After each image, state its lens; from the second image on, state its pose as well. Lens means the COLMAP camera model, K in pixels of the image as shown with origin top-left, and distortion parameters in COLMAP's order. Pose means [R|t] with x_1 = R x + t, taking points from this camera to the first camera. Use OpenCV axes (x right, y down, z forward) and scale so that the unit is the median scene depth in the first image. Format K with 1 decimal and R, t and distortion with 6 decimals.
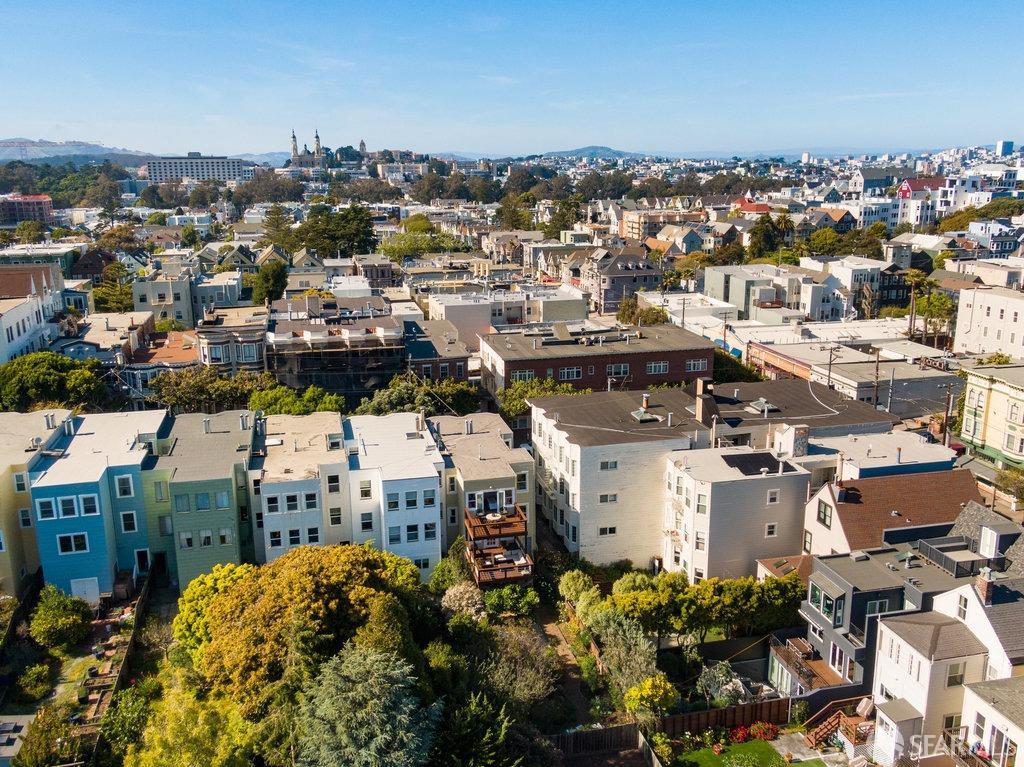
lens RADIAL K [[909.2, 0, 512.0], [0, 909.2, 383.5], [0, 0, 1]] dist [0.111005, -0.302795]
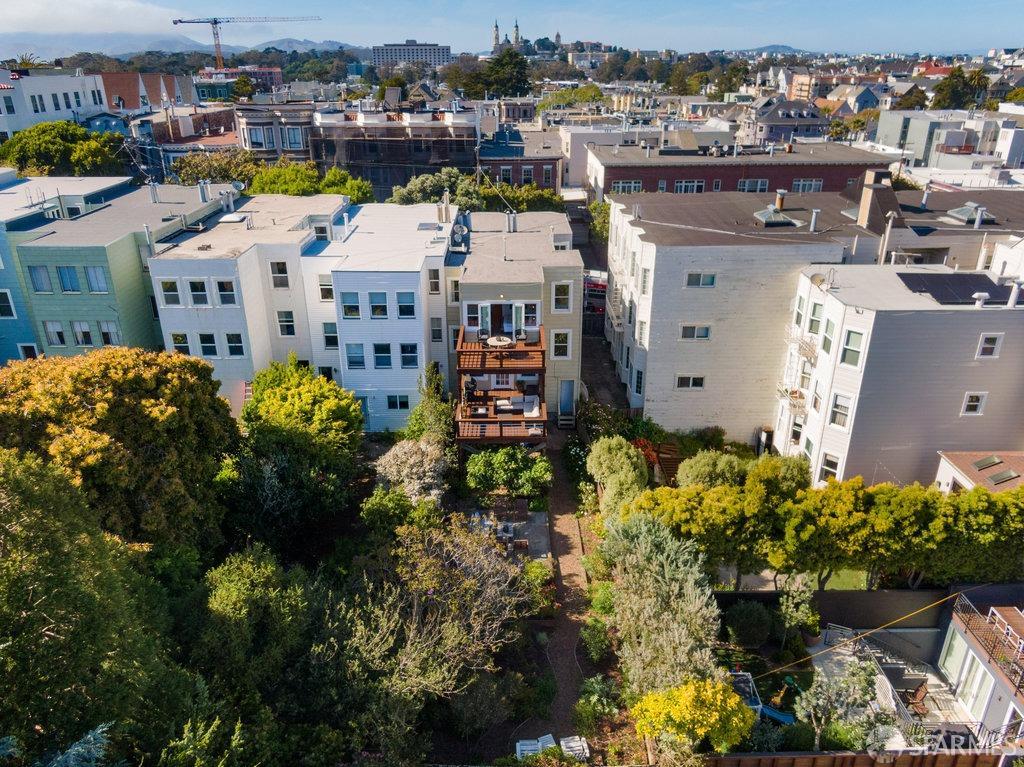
lens RADIAL K [[732.3, 0, 512.0], [0, 732.3, 383.5], [0, 0, 1]] dist [0.014753, -0.010031]
pose [[0.973168, 0.093296, -0.210335, 0.092083], [-0.058013, 0.984065, 0.168077, 0.082753], [0.222664, -0.151365, 0.963073, 0.470670]]
